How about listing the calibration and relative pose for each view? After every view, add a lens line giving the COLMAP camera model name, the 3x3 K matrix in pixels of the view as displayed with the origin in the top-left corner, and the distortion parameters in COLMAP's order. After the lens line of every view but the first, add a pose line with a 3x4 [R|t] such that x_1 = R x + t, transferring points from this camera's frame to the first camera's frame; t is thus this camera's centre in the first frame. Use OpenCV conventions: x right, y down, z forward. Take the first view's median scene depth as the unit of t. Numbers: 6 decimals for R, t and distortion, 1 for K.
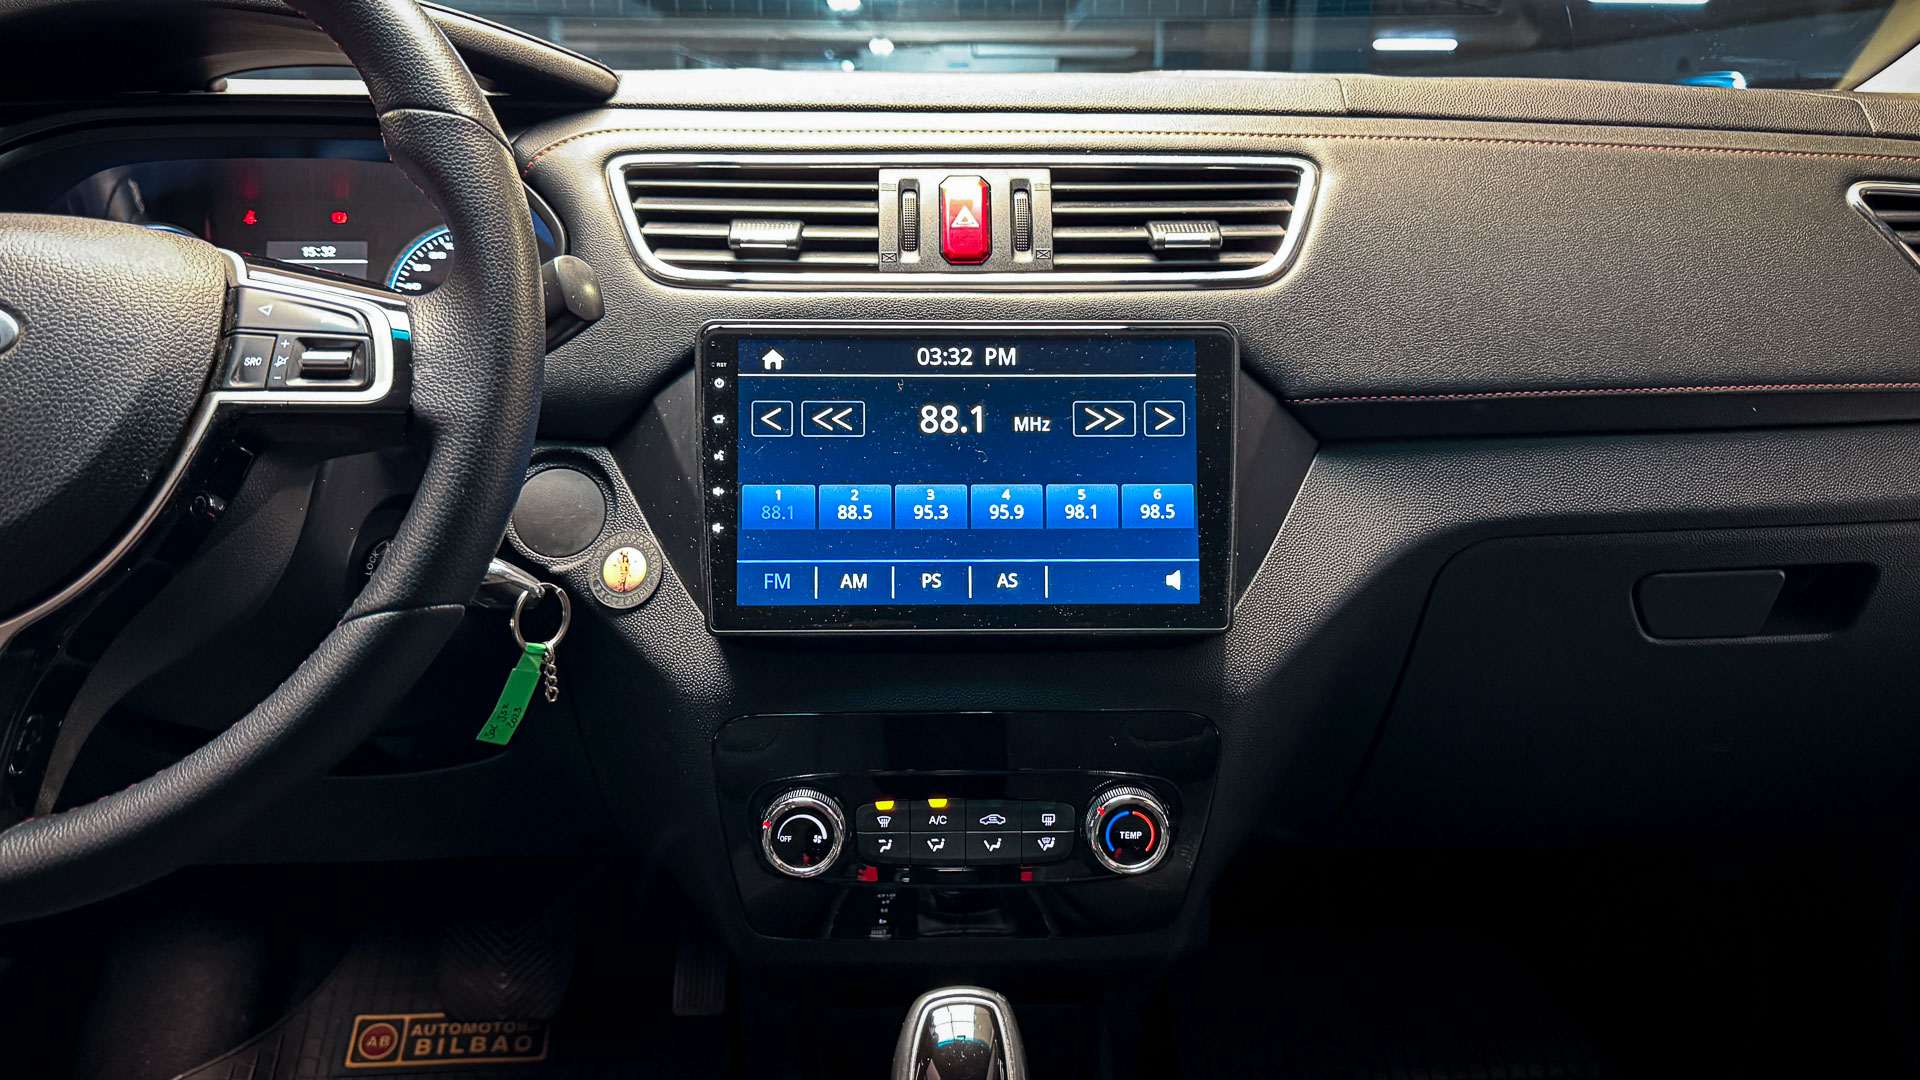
lens RADIAL K [[1476.5, 0, 970.0], [0, 1476.5, 535.7], [0, 0, 1]] dist [0.095162, -0.135541]
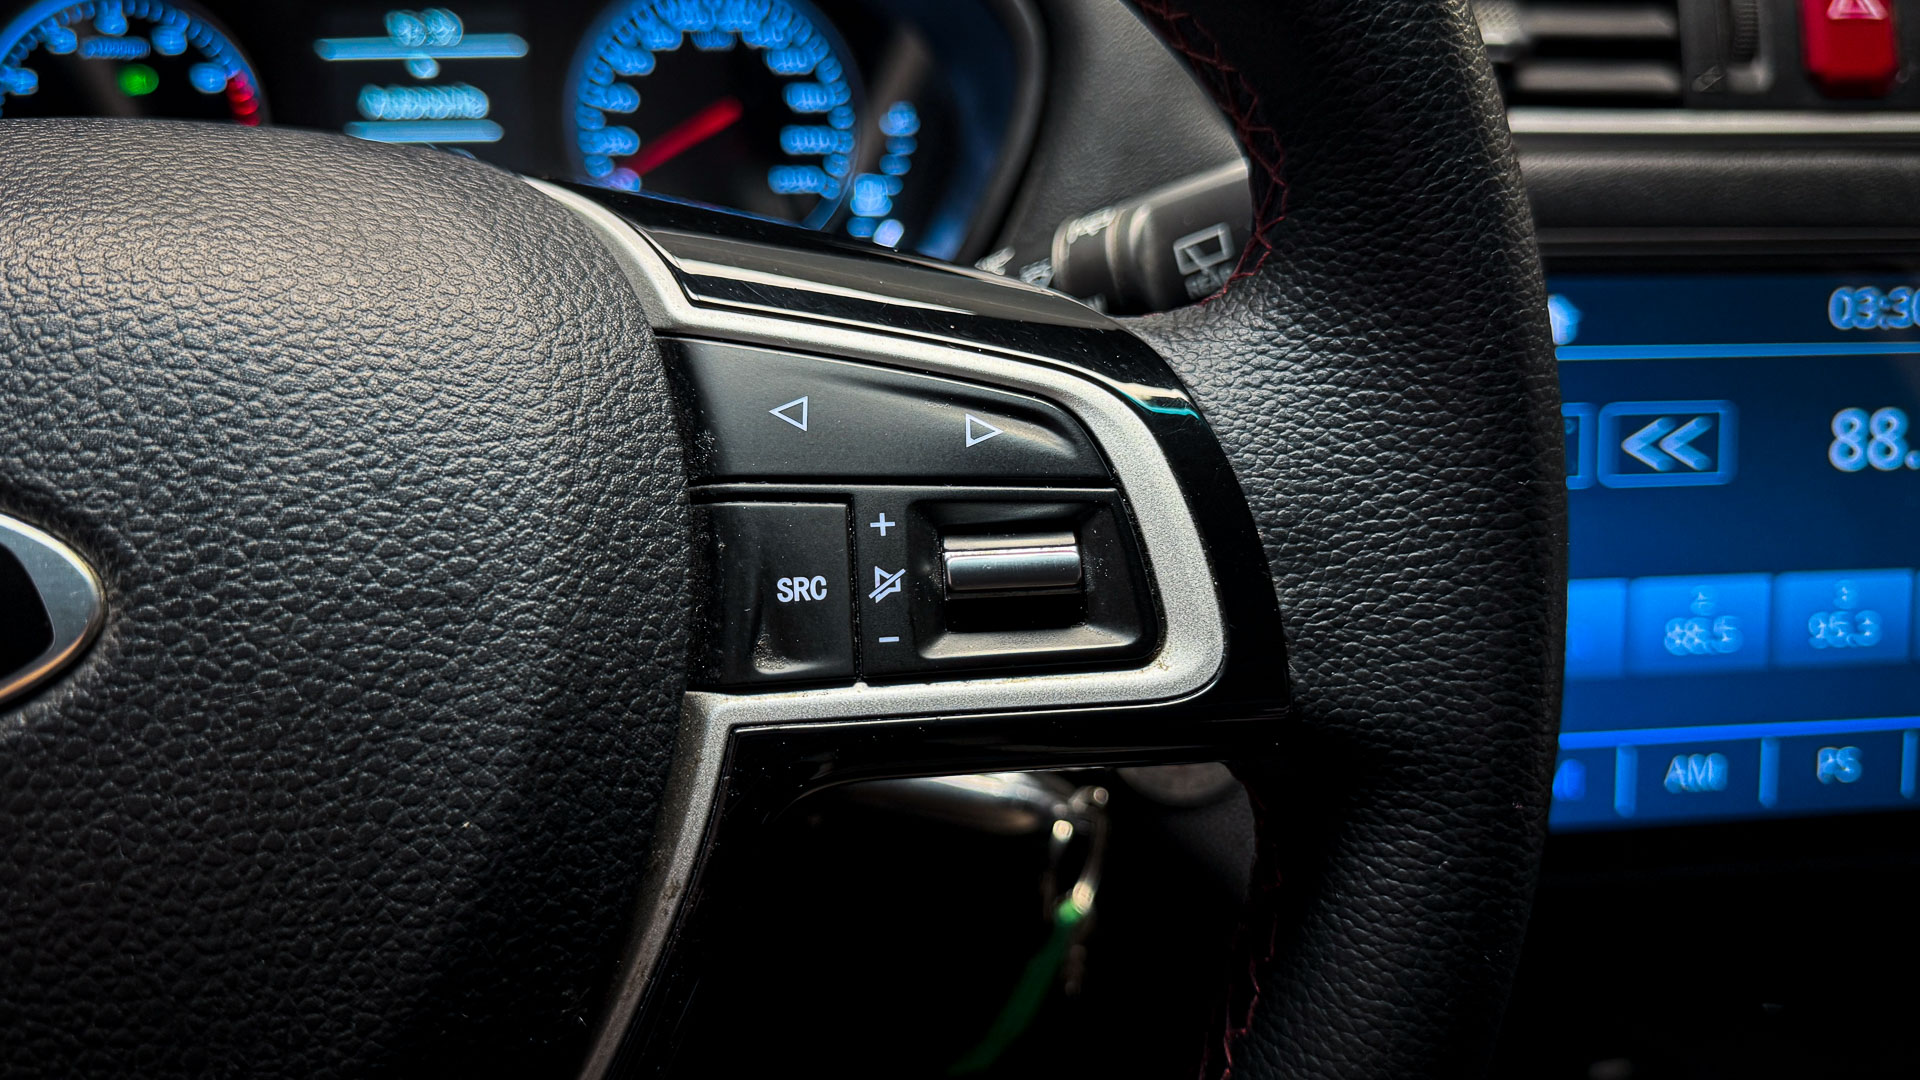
lens RADIAL K [[1476.5, 0, 907.0], [0, 1476.5, 553.1], [0, 0, 1]] dist [0.095162, -0.135541]
pose [[0.997309, -0.024844, 0.068971, -0.368727], [0.008458, 0.973536, 0.228376, -0.156479], [-0.072820, -0.227178, 0.971127, 0.523085]]
